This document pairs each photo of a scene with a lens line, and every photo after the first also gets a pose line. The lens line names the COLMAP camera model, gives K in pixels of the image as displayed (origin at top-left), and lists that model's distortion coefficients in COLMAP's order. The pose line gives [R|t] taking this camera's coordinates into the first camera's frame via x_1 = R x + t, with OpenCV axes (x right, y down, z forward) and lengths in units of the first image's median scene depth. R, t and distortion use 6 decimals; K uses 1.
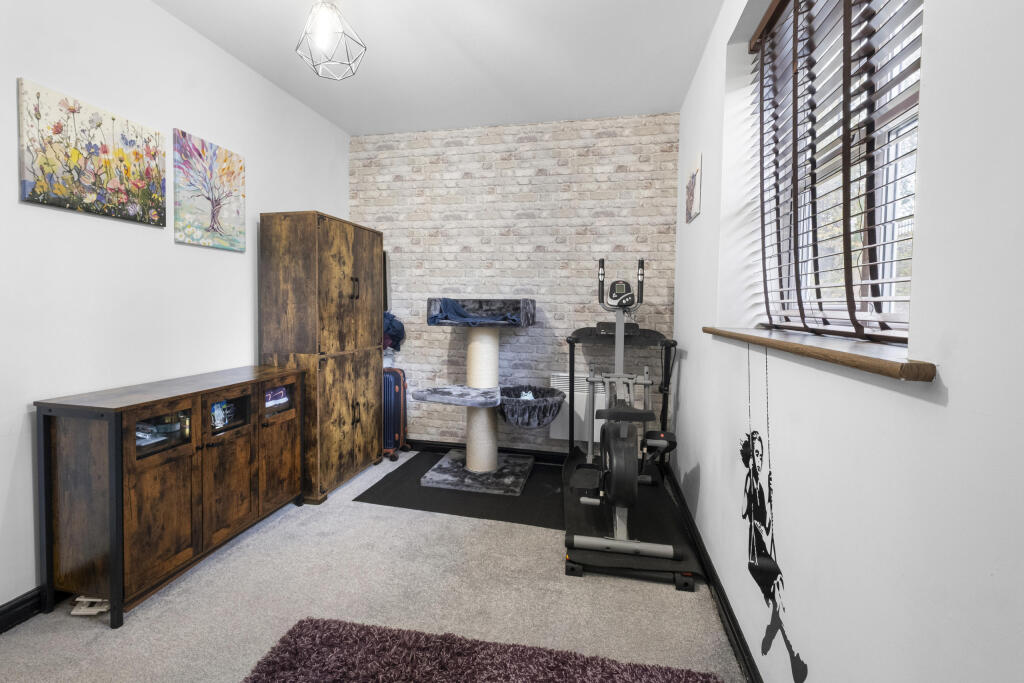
lens RADIAL K [[436.8, 0, 511.0], [0, 436.8, 374.2], [0, 0, 1]] dist [-0.046171, 0.000037]
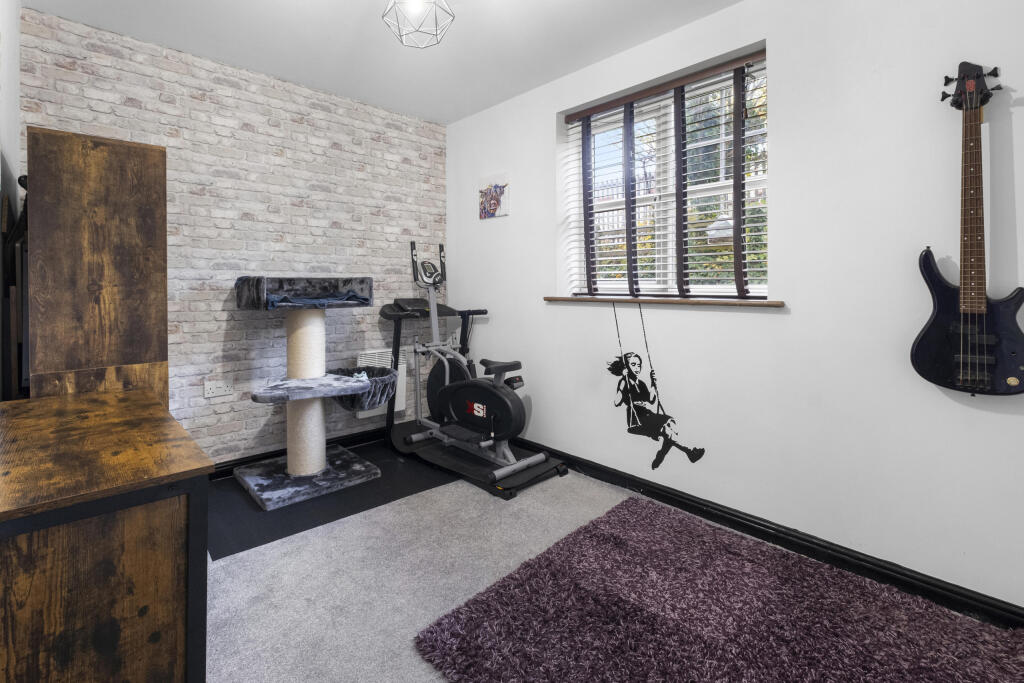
lens RADIAL K [[453.2, 0, 512.0], [0, 453.2, 341.5], [0, 0, 1]] dist [-0.010714, 0.000306]
pose [[0.569530, -0.114373, 0.813974, -0.600171], [0.129160, 0.990423, 0.048794, -0.034967], [-0.811759, 0.077343, 0.578848, 0.136725]]
